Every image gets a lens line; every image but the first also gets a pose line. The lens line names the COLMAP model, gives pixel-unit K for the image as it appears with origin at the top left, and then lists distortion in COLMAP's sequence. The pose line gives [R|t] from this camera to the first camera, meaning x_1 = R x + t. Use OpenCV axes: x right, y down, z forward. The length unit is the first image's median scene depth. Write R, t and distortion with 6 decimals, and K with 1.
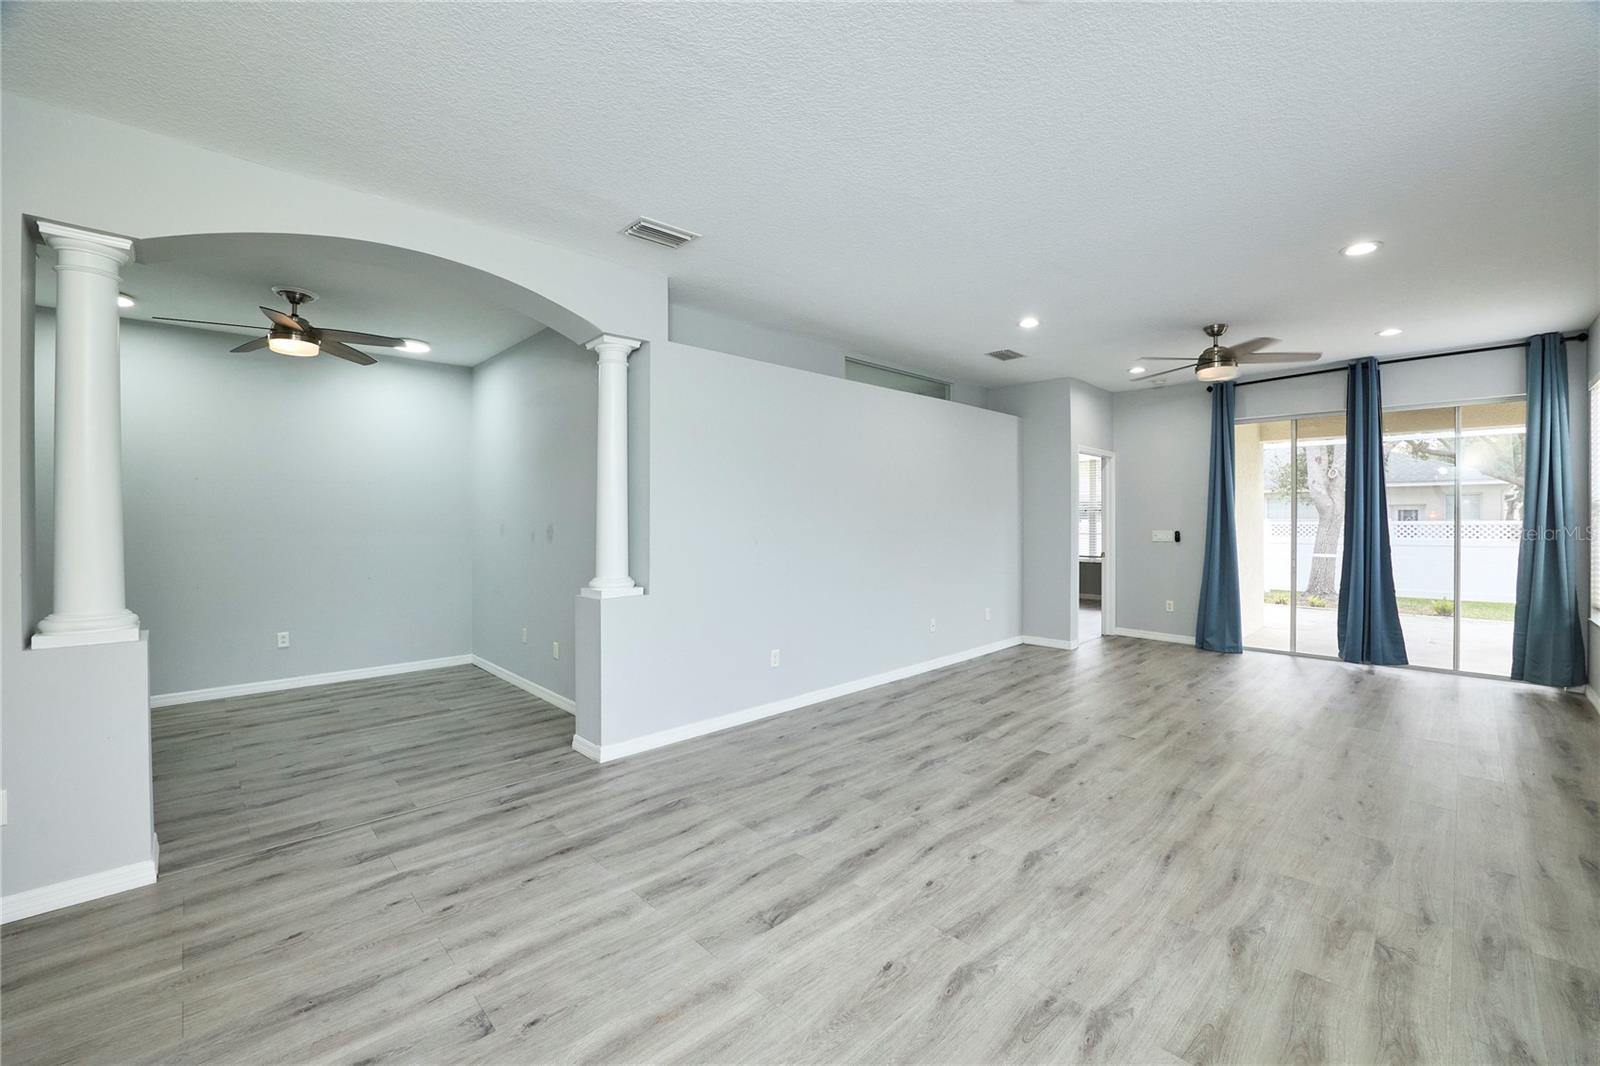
lens RADIAL K [[642.7, 0, 801.9], [0, 642.7, 521.0], [0, 0, 1]] dist [-0.026317, 0.004068]
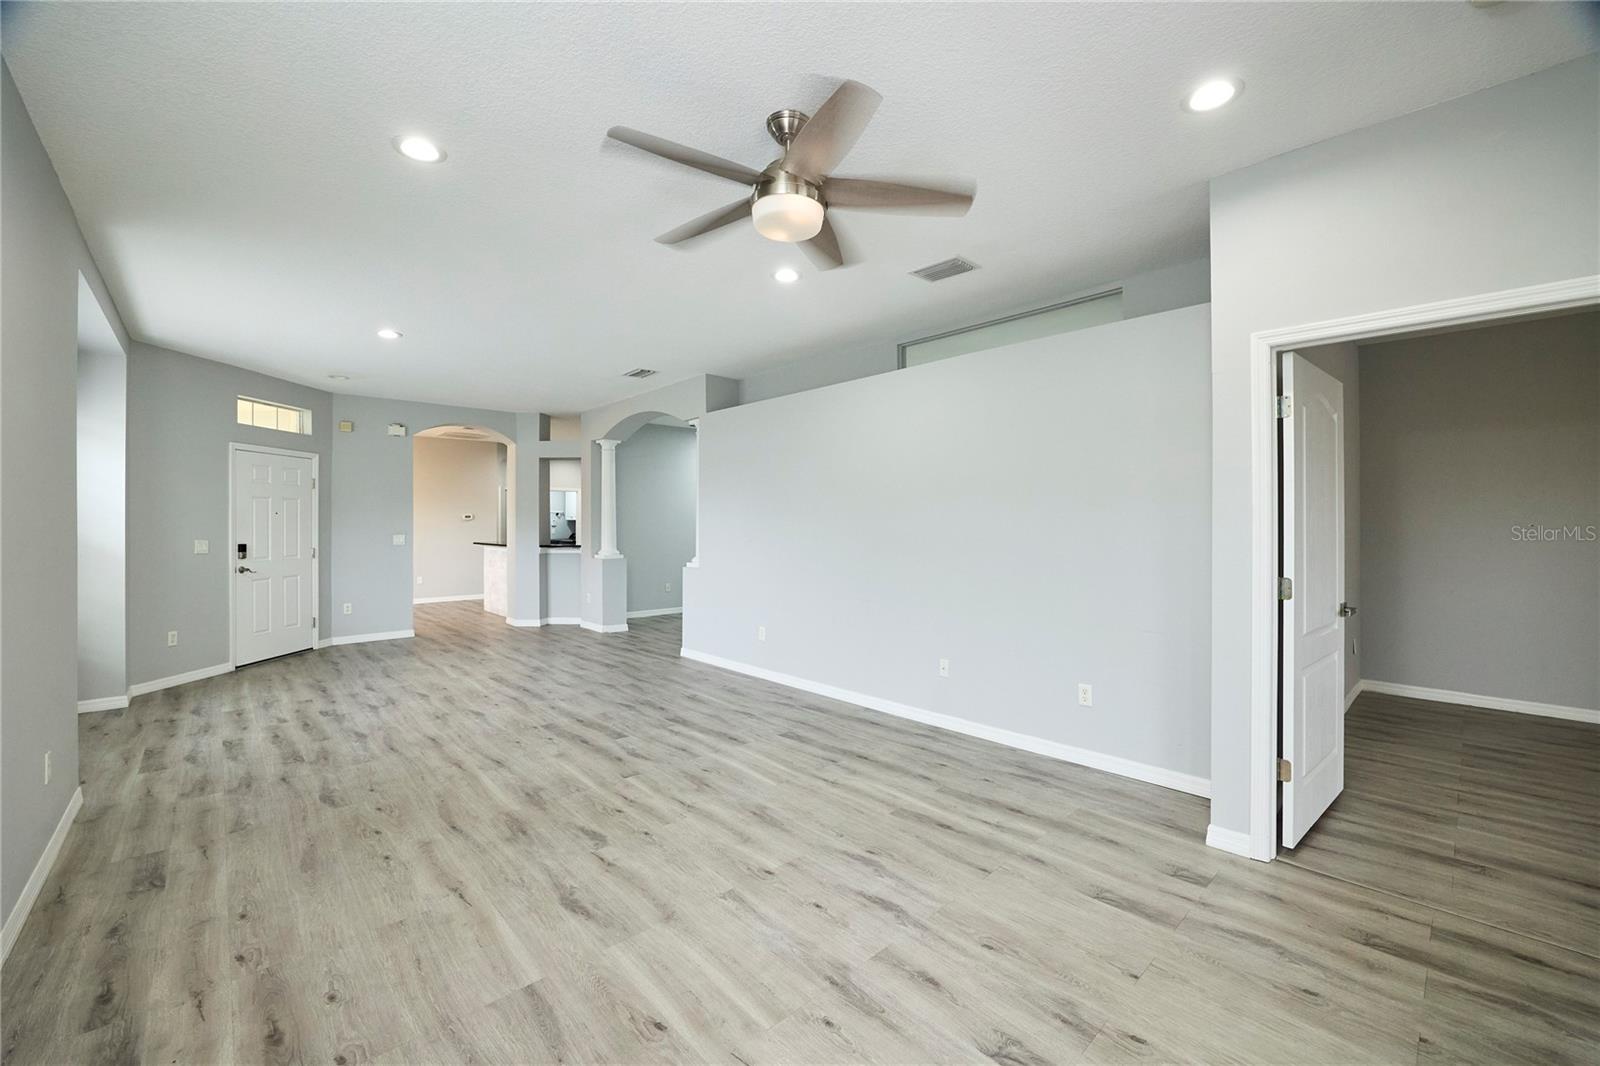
lens RADIAL K [[642.7, 0, 803.8], [0, 642.7, 519.5], [0, 0, 1]] dist [-0.026317, 0.004068]
pose [[-0.009535, -0.002992, -0.999950, 1.454939], [-0.003272, 0.999990, -0.002961, -0.006448], [0.999949, 0.003244, -0.009545, 1.311368]]
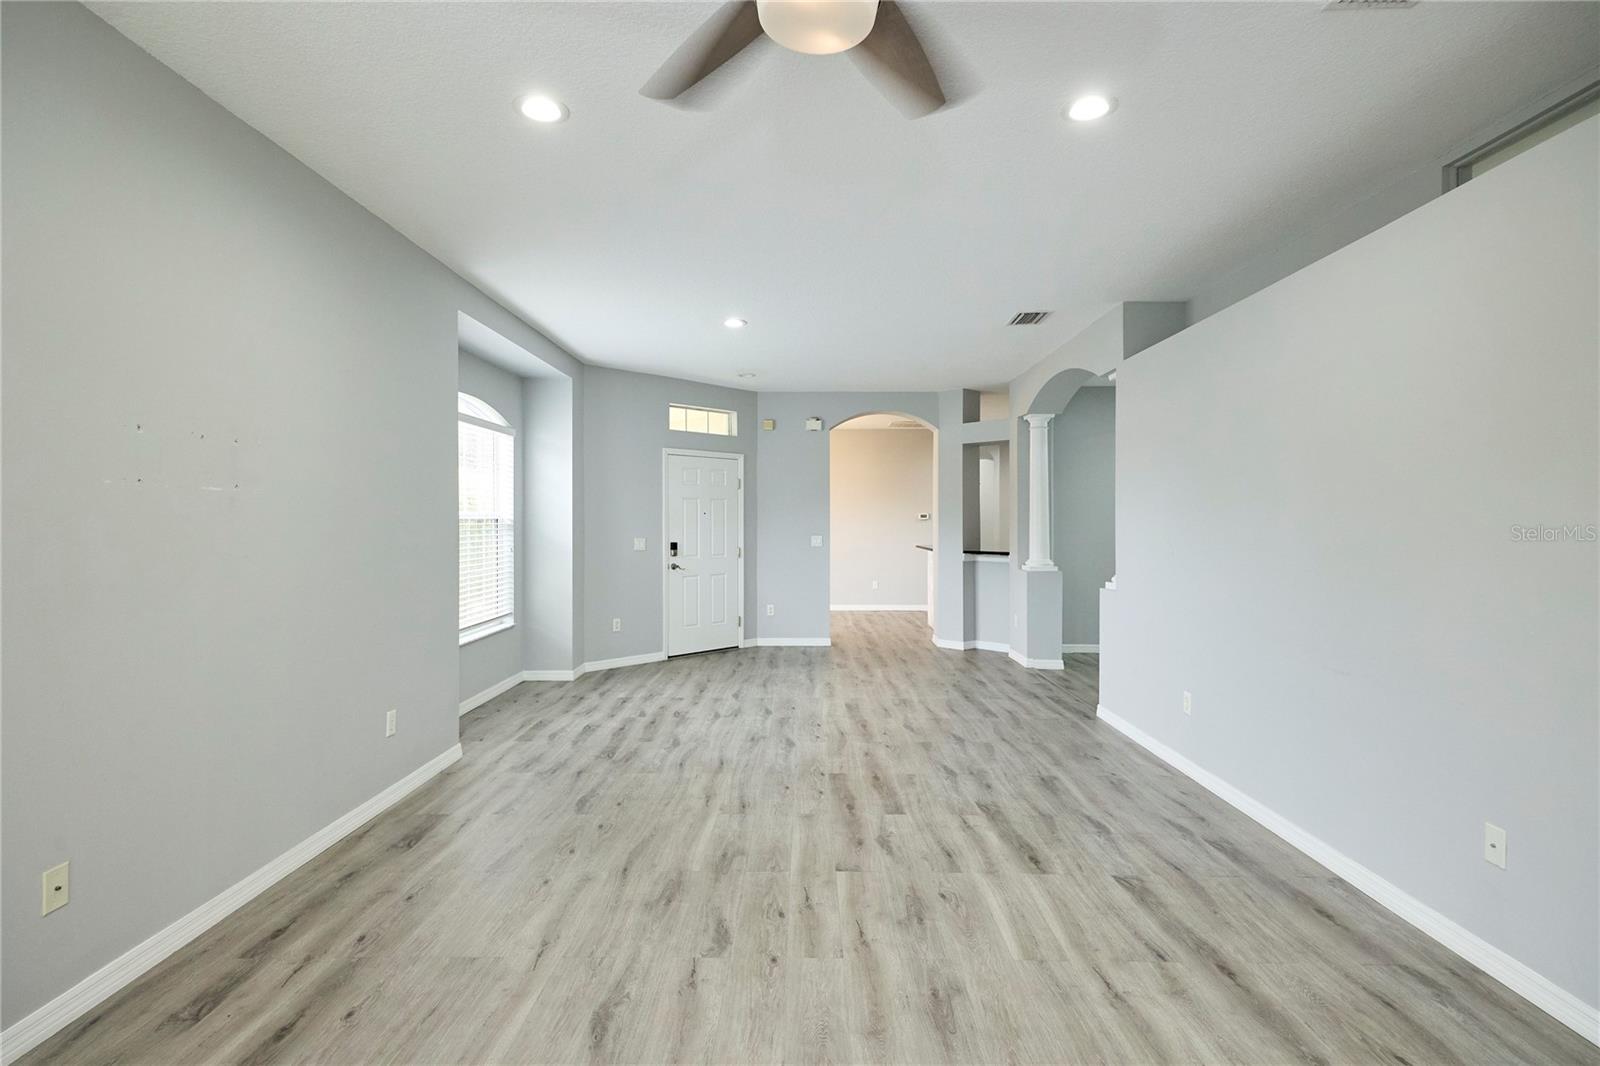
lens RADIAL K [[783.8, 0, 797.5], [0, 783.8, 524.8], [0, 0, 1]] dist [0.013979, -0.001998]
pose [[-0.696626, 0.002439, -0.717430, 1.166845], [-0.003766, 0.999968, 0.007056, -0.008612], [0.717424, 0.007617, -0.696595, 1.589315]]
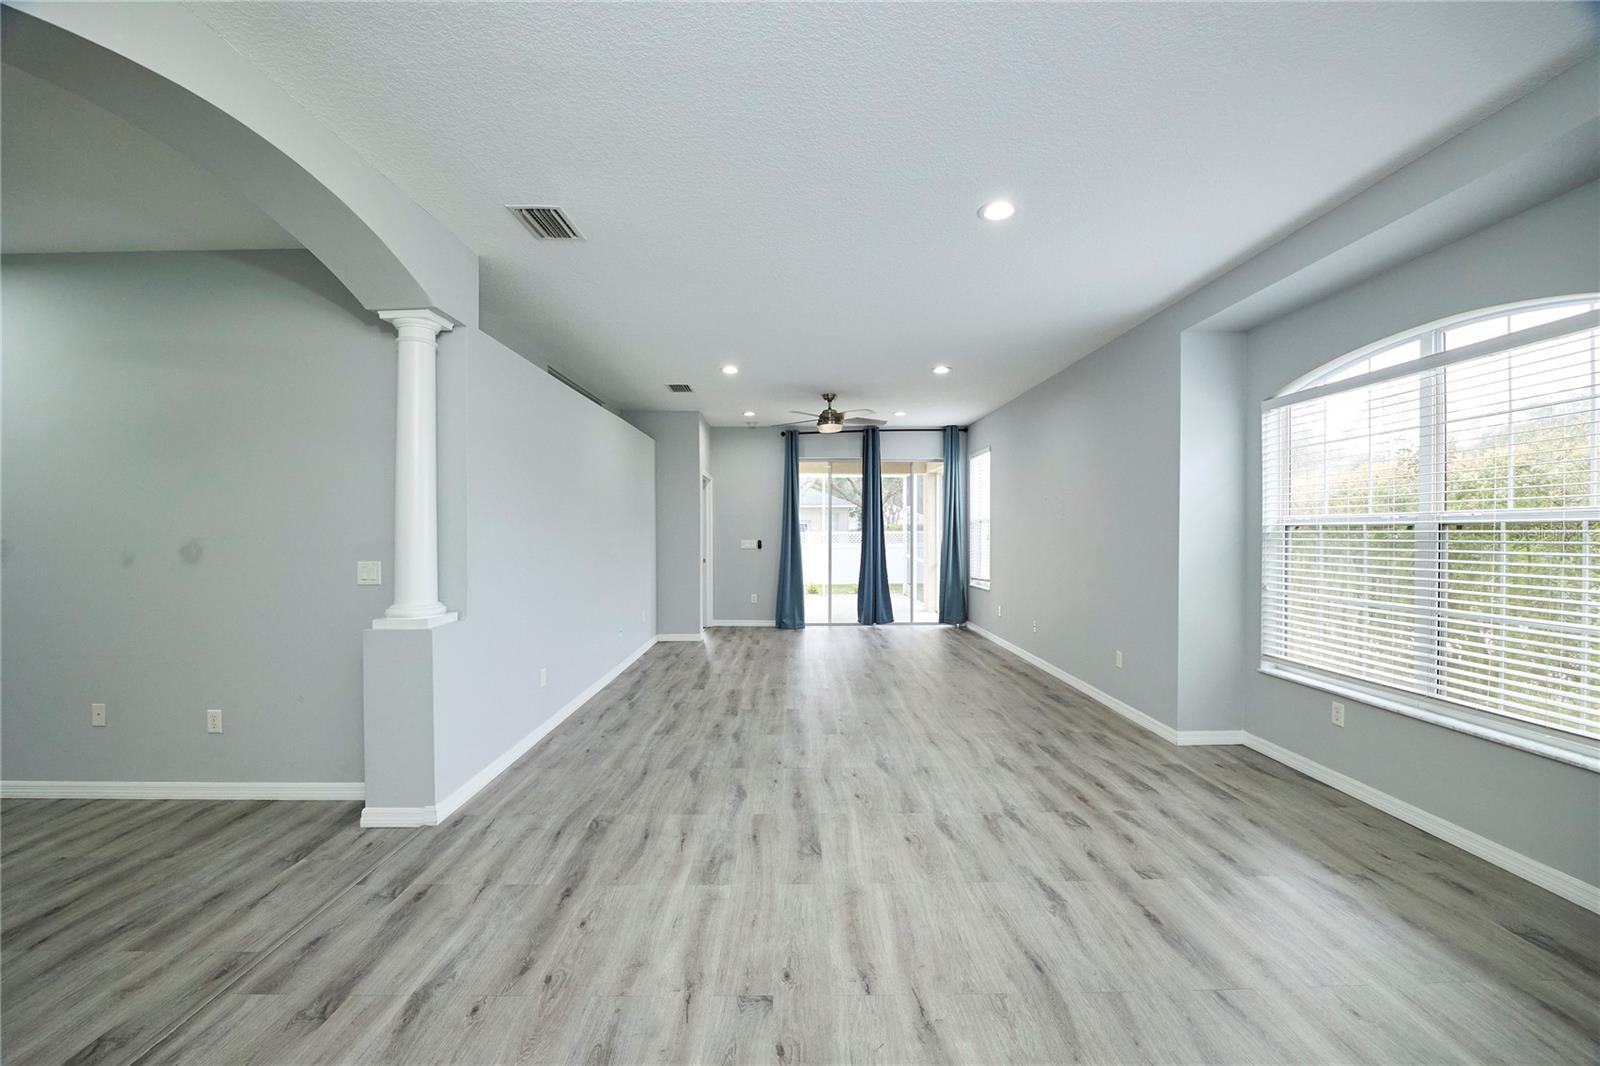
lens RADIAL K [[642.7, 0, 787.7], [0, 642.7, 532.6], [0, 0, 1]] dist [-0.026317, 0.004068]
pose [[0.695522, -0.003978, 0.718493, -0.566243], [0.005665, 0.999984, 0.000053, 0.001125], [-0.718482, 0.004033, 0.695534, 0.093841]]
